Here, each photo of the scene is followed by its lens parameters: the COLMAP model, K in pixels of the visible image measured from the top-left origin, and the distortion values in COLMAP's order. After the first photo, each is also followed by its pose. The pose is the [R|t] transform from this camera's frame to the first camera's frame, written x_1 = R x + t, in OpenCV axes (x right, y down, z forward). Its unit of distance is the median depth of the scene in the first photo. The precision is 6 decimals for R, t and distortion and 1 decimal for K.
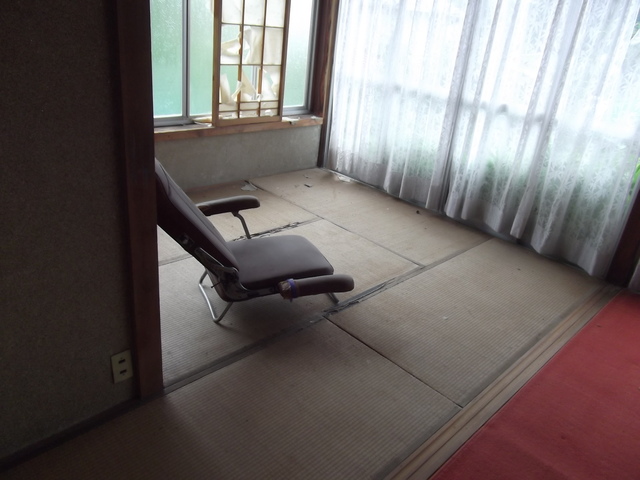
lens RADIAL K [[506.1, 0, 319.8], [0, 506.1, 240.3], [0, 0, 1]] dist [0.001335, 0.000361]
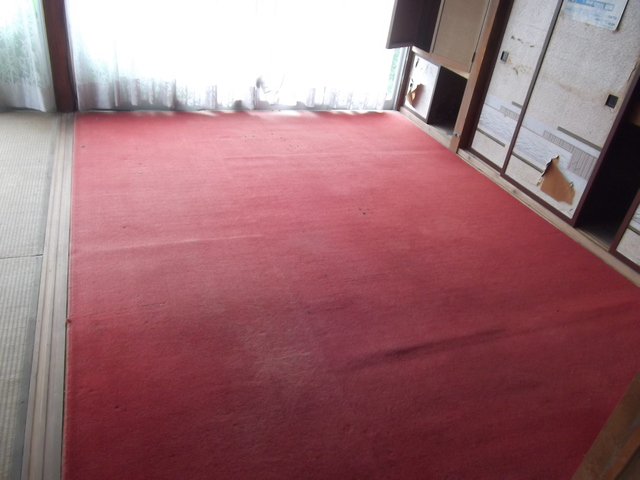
lens RADIAL K [[506.1, 0, 320.8], [0, 506.1, 240.0], [0, 0, 1]] dist [0.001335, 0.000361]
pose [[0.403302, -0.526912, 0.748138, -0.206582], [0.304397, 0.848268, 0.433340, 0.014870], [-0.862954, 0.052964, 0.502499, -0.036790]]
